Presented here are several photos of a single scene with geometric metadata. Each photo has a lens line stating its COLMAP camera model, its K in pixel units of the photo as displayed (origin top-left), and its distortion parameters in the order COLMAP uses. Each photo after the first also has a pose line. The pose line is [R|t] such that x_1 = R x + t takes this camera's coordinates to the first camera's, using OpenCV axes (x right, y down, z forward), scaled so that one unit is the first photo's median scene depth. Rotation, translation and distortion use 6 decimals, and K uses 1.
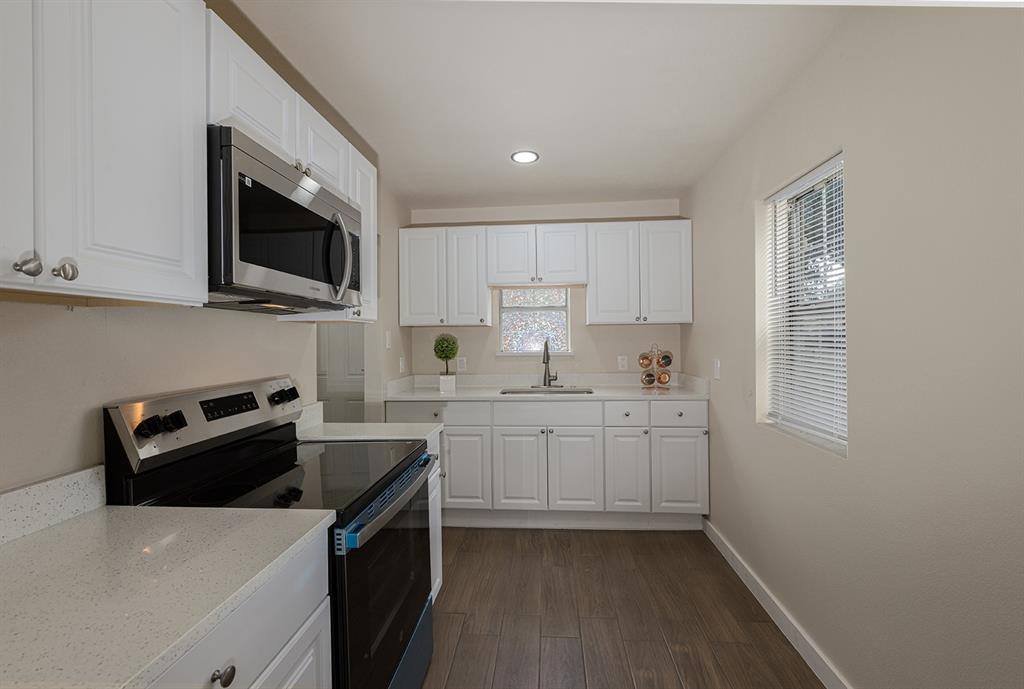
lens RADIAL K [[440.7, 0, 512.0], [0, 440.7, 344.5], [0, 0, 1]] dist [0.000604, 0.000031]
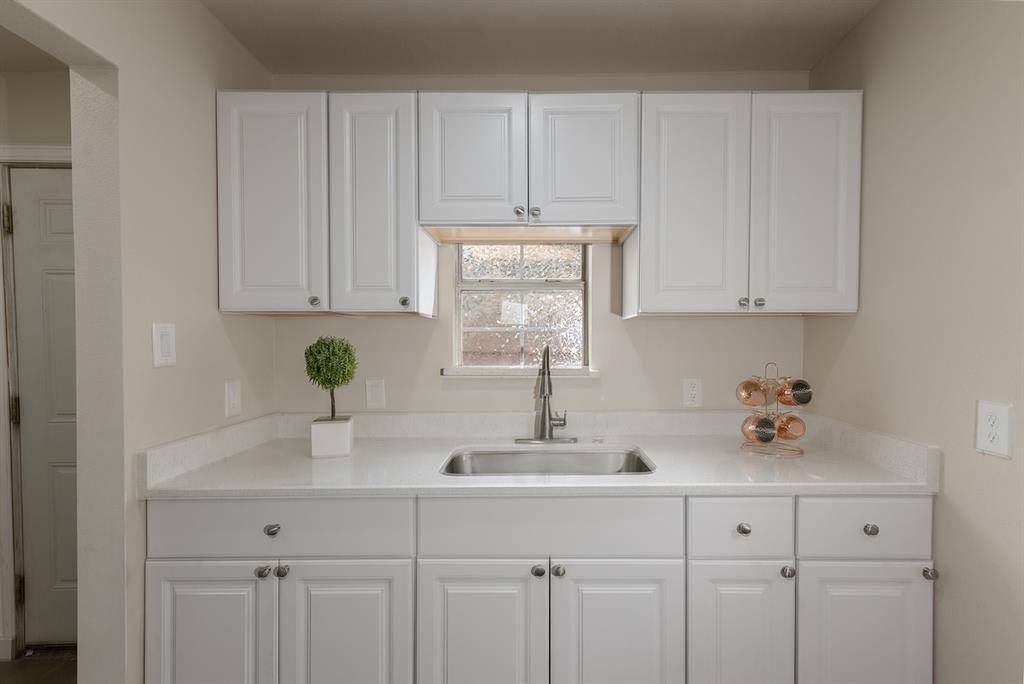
lens RADIAL K [[454.4, 0, 540.4], [0, 454.4, 352.8], [0, 0, 1]] dist [0.000784, 0.000115]
pose [[0.996221, 0.008156, 0.086470, 0.030679], [-0.008911, 0.999925, 0.008350, -0.008073], [-0.086396, -0.009090, 0.996219, 0.538221]]
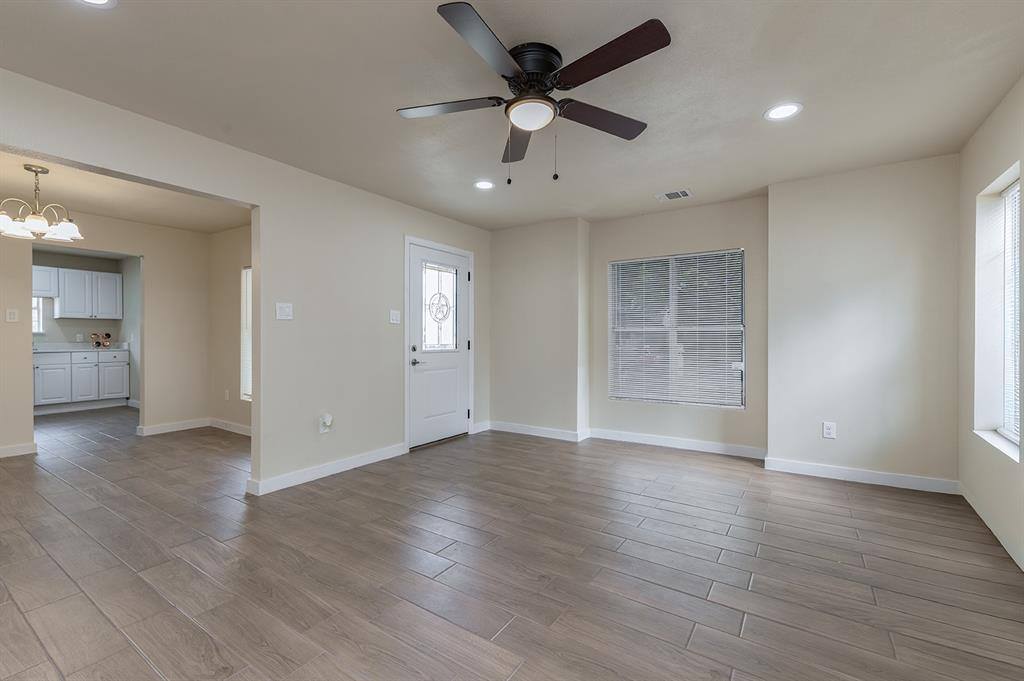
lens RADIAL K [[435.4, 0, 512.0], [0, 435.4, 340.5], [0, 0, 1]] dist [0.000831, -0.000128]
pose [[0.476378, 0.004598, 0.879229, -0.612972], [0.004265, 0.999962, -0.007540, 0.085451], [-0.879230, 0.007341, 0.476340, -1.847628]]
